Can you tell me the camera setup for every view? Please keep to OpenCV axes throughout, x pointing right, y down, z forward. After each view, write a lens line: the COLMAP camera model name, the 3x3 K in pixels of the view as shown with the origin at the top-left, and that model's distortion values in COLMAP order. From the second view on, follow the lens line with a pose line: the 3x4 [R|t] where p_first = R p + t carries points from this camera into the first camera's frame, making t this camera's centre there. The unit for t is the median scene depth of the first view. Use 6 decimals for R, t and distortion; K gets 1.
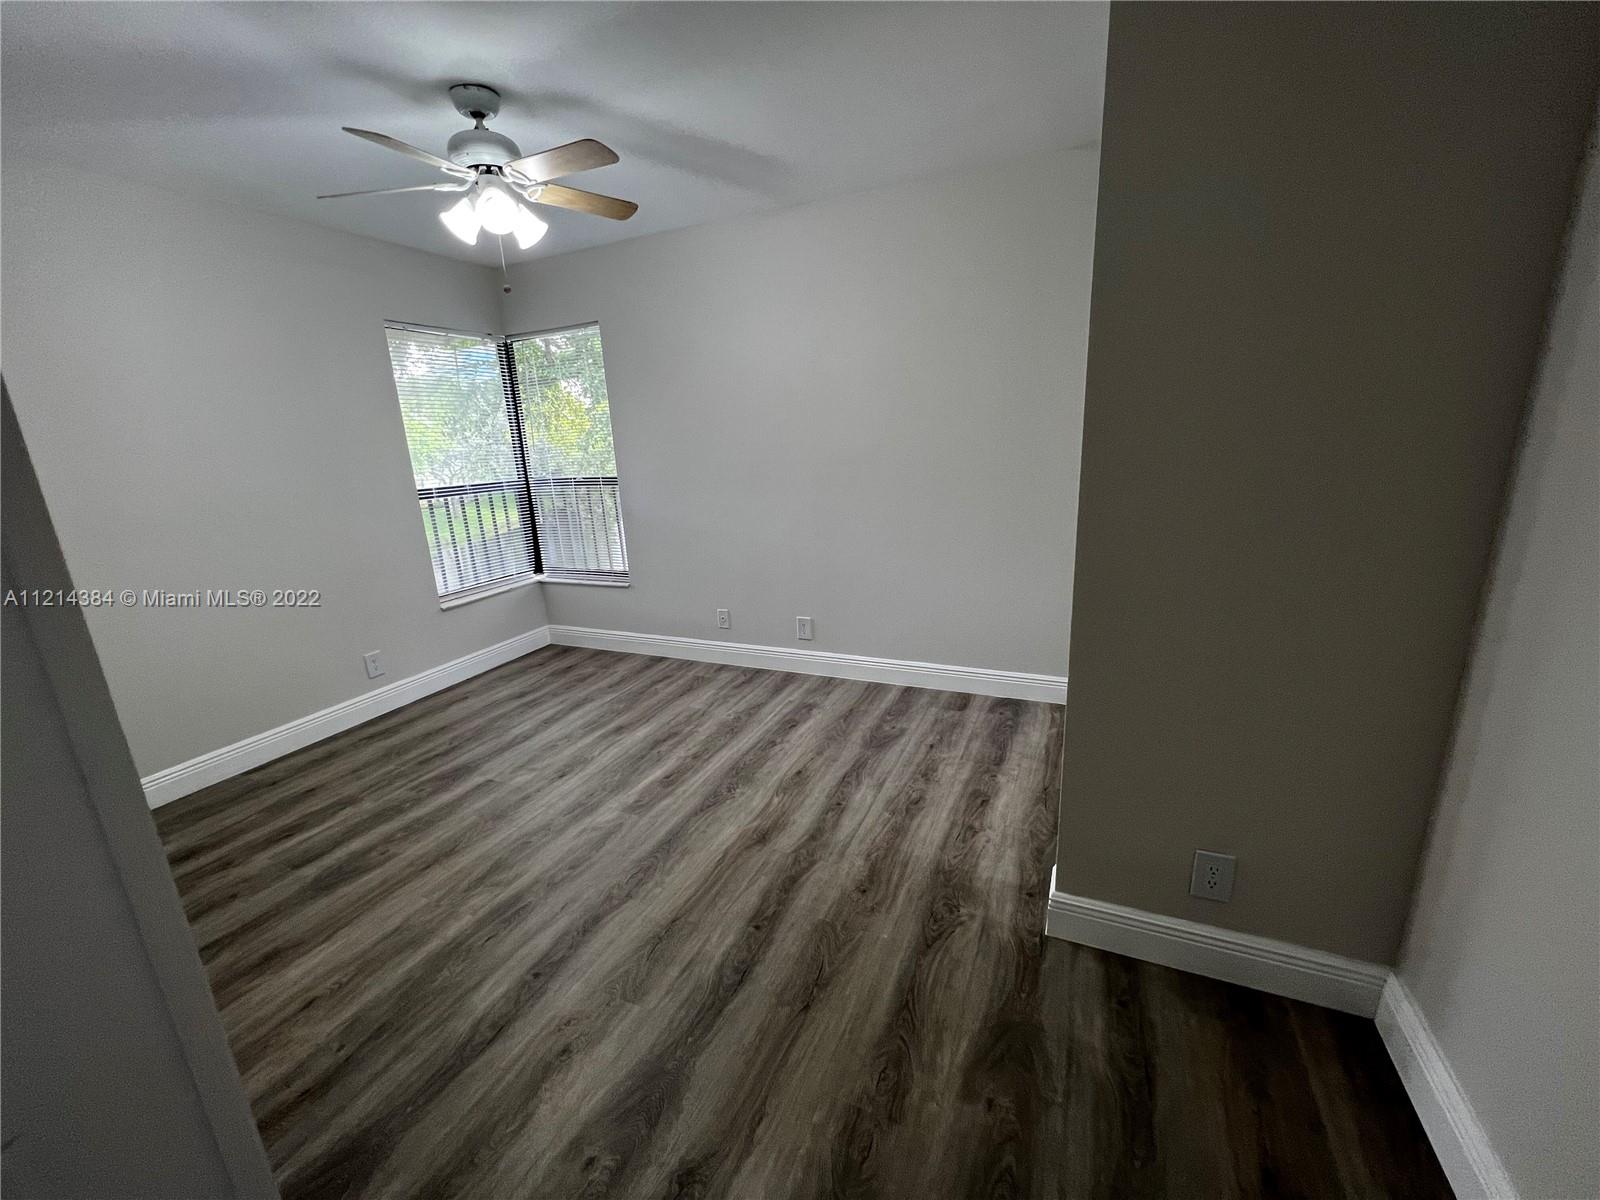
lens RADIAL K [[642.9, 0, 801.0], [0, 642.9, 602.1], [0, 0, 1]] dist [-0.000685, 0.000441]
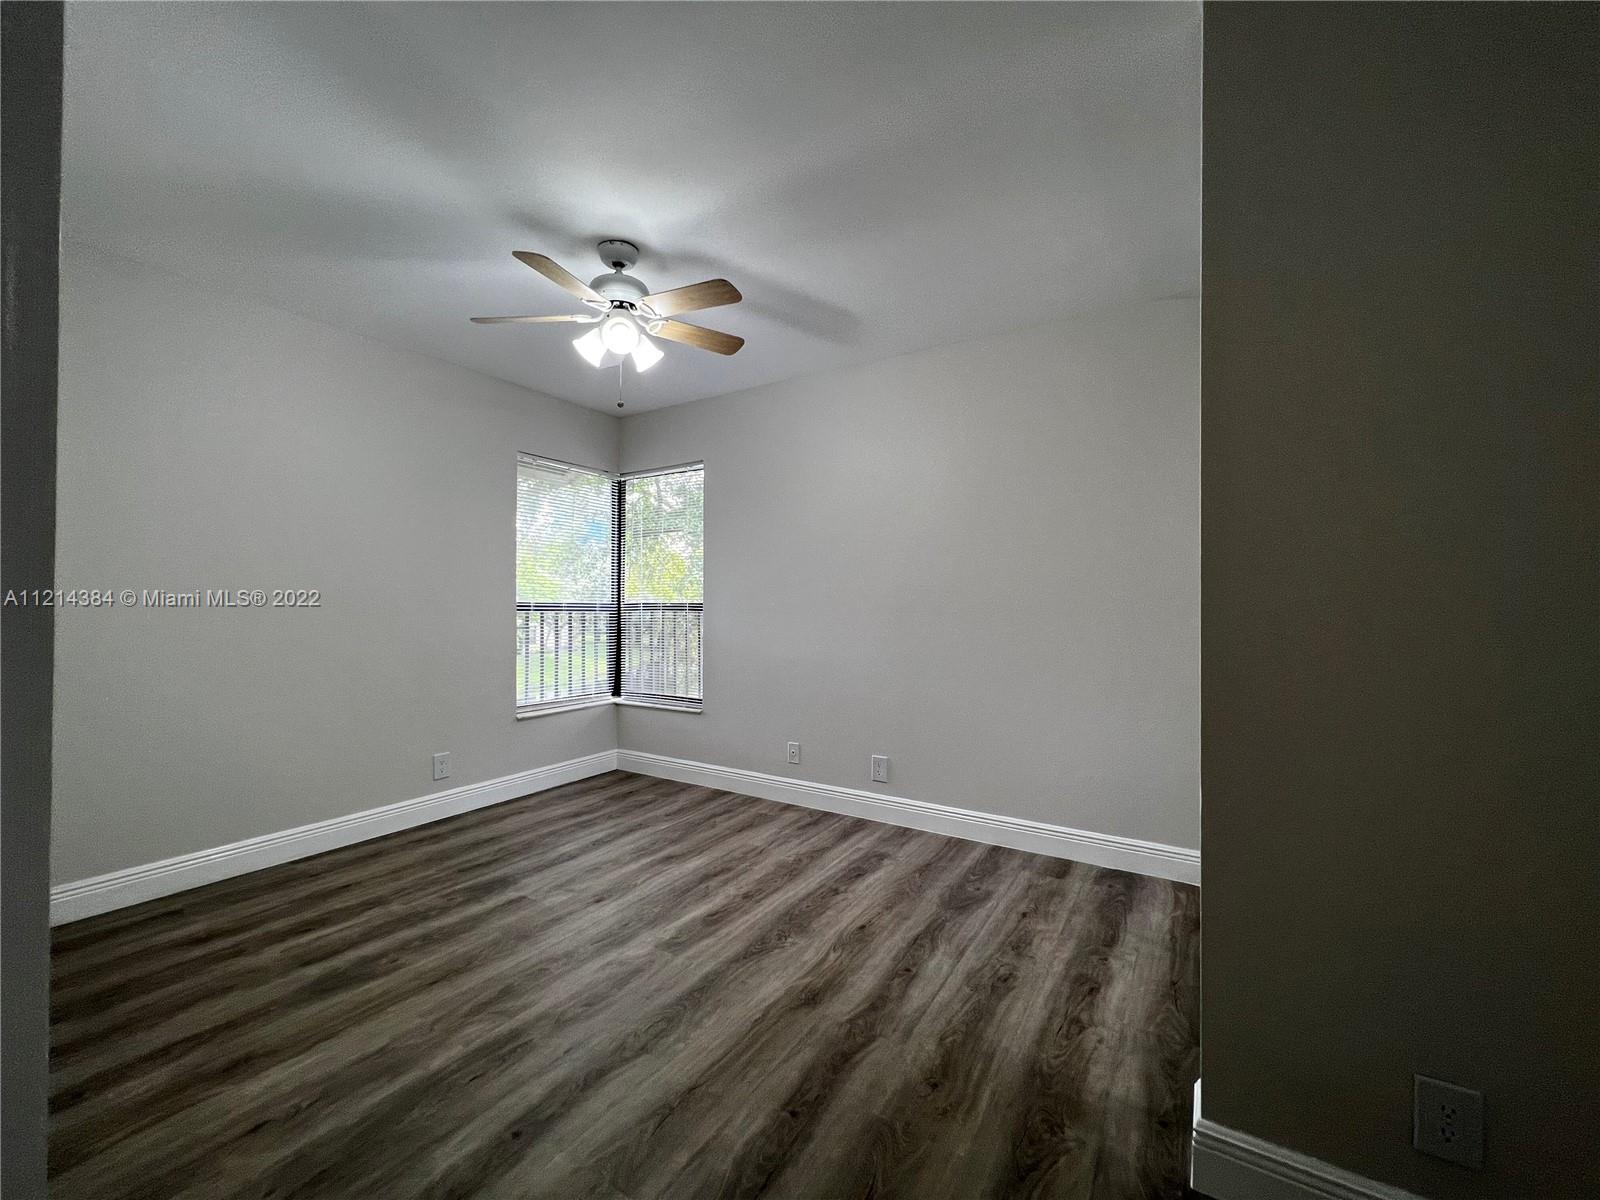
lens RADIAL K [[642.9, 0, 801.0], [0, 642.9, 602.1], [0, 0, 1]] dist [-0.000685, 0.000441]
pose [[0.989181, 0.051103, -0.137509, 0.012013], [-0.084819, 0.964034, -0.251883, 0.076237], [0.119692, 0.260821, 0.957938, 0.067544]]
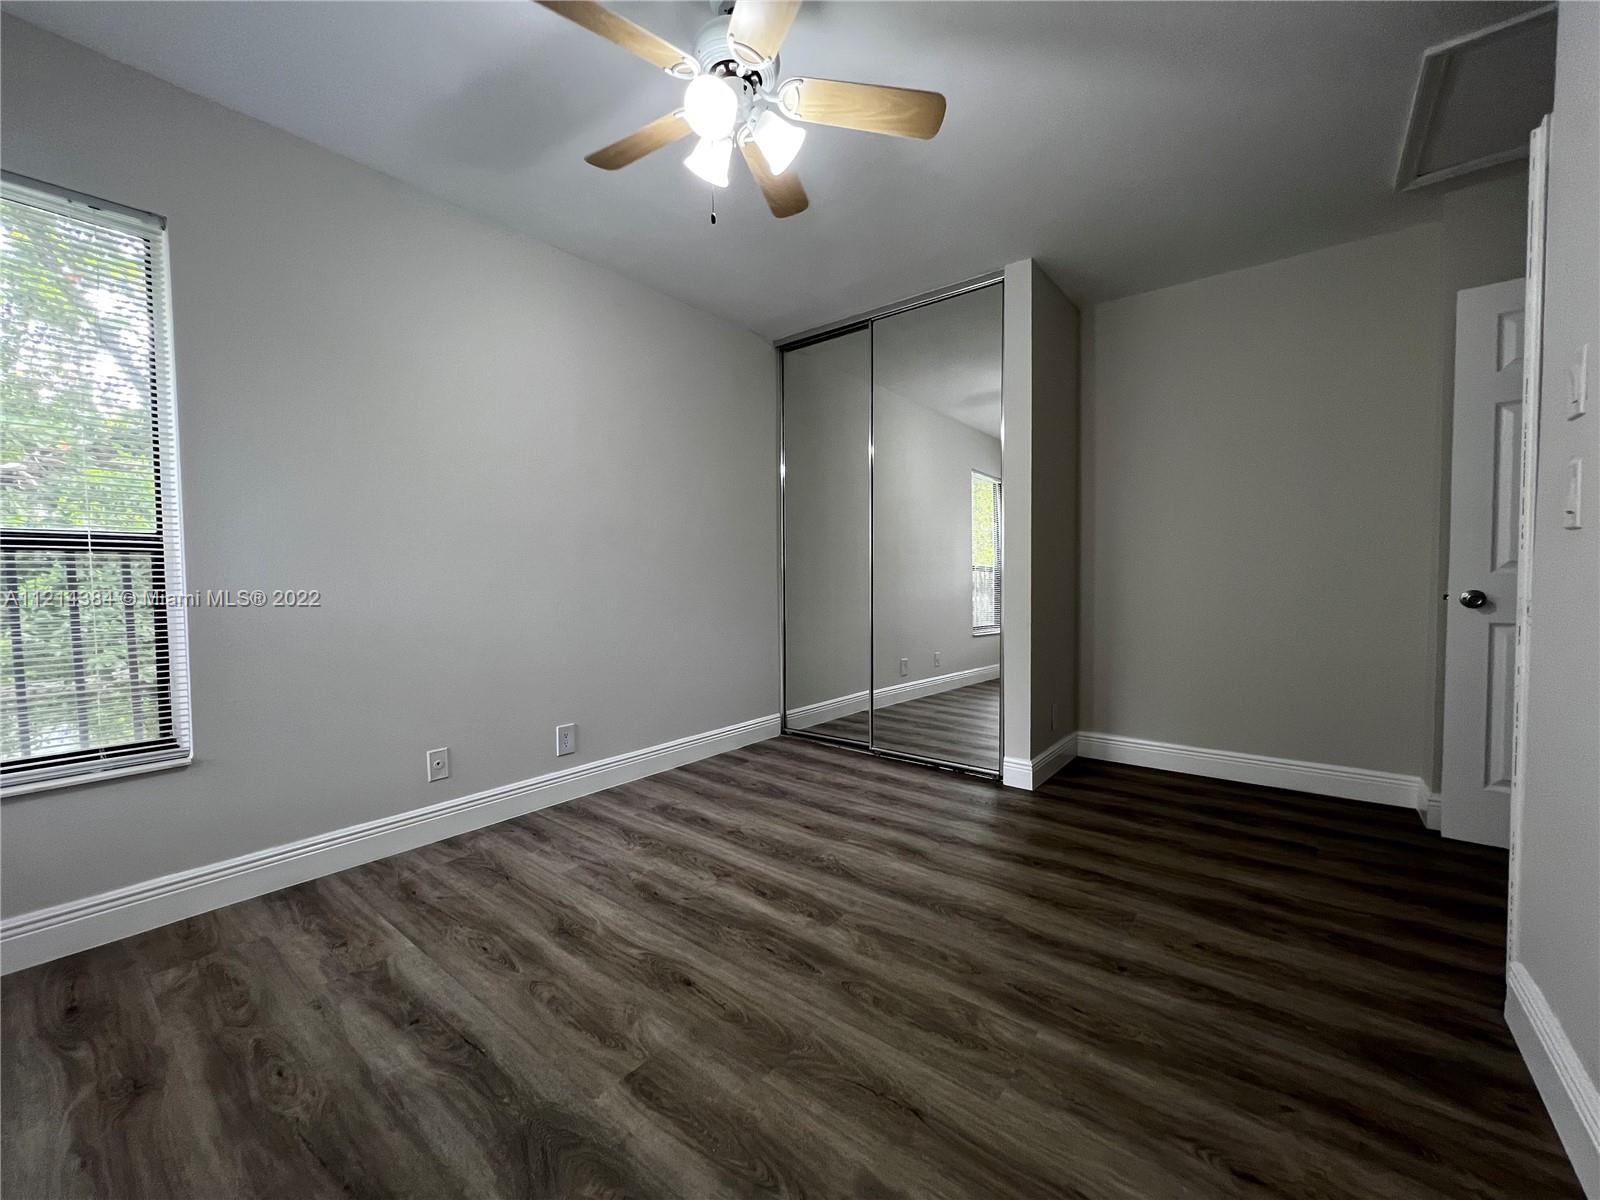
lens RADIAL K [[643.3, 0, 800.1], [0, 643.3, 601.5], [0, 0, 1]] dist [-0.000720, 0.000443]
pose [[0.243657, 0.007020, 0.969836, -0.998145], [0.245931, 0.966844, -0.068784, 0.003951], [-0.938163, 0.255272, 0.233852, 0.747196]]
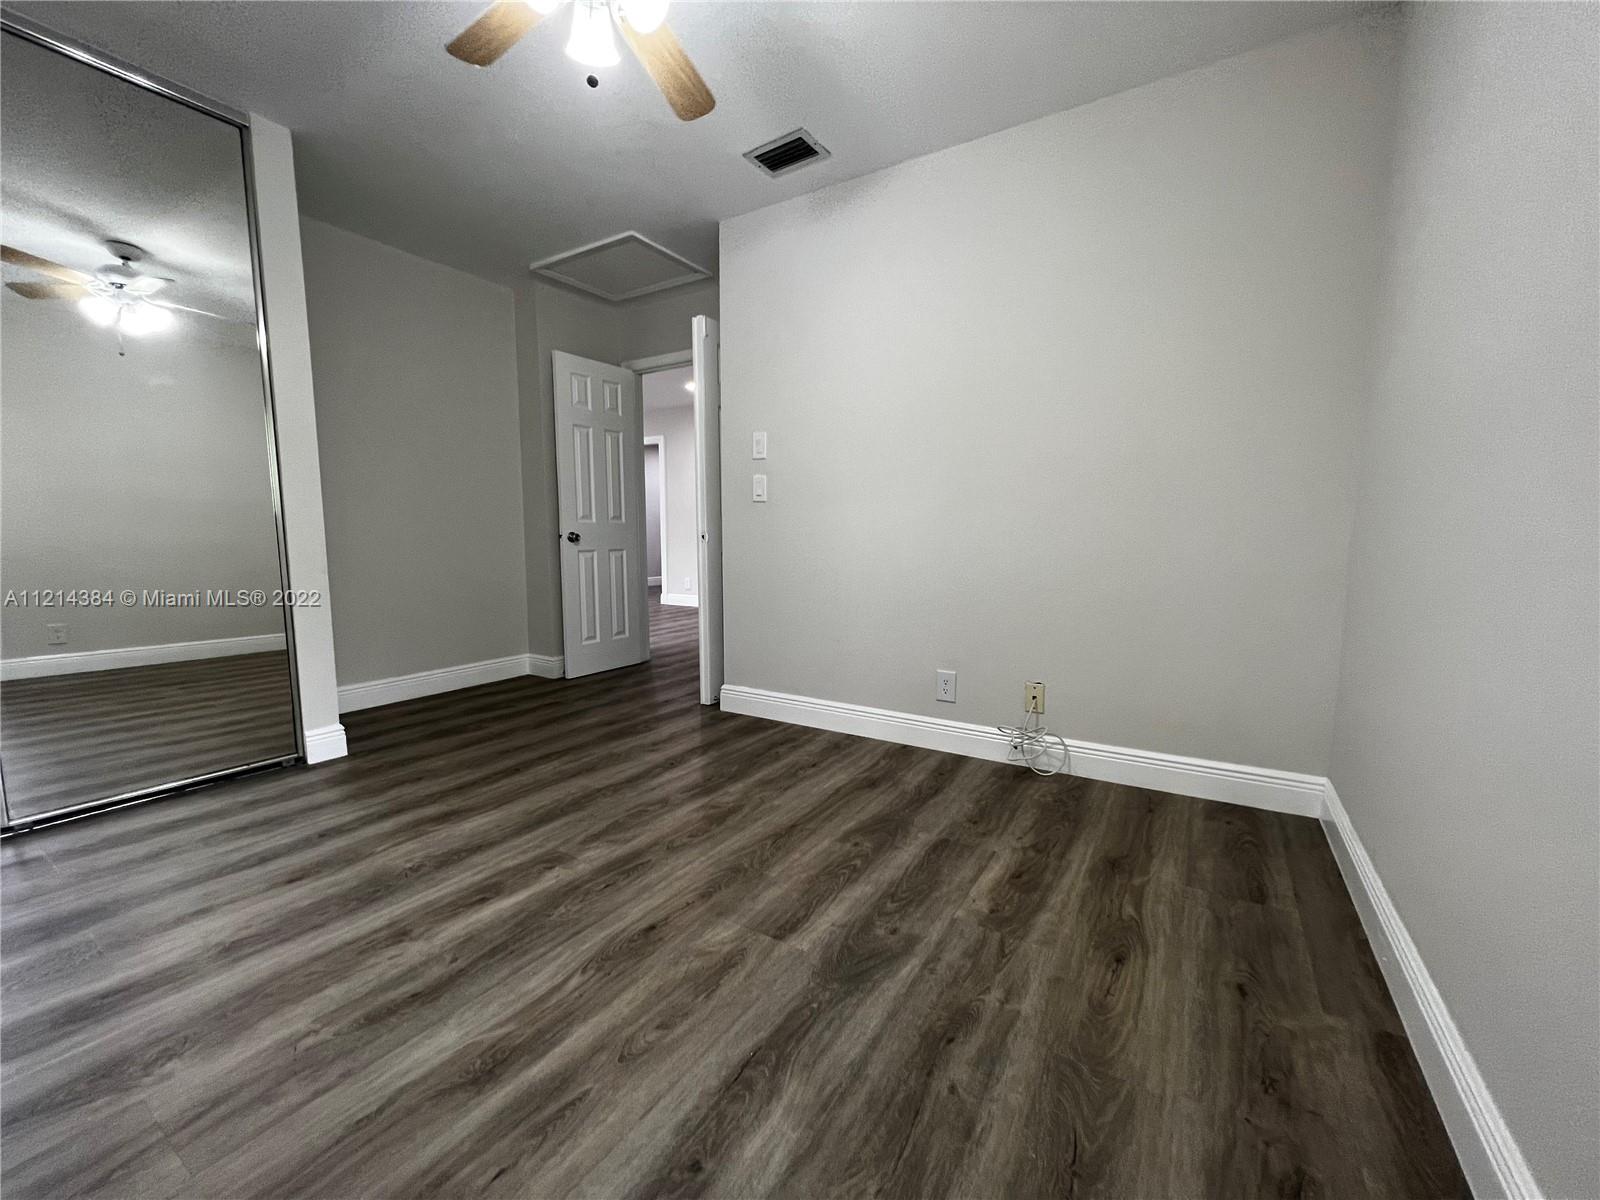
lens RADIAL K [[640.9, 0, 800.4], [0, 640.9, 601.0], [0, 0, 1]] dist [-0.001455, -0.000268]
pose [[-0.989630, 0.030353, 0.140394, -0.641639], [0.078307, 0.933403, 0.350180, -0.191438], [-0.120415, 0.357542, -0.926101, 1.526690]]
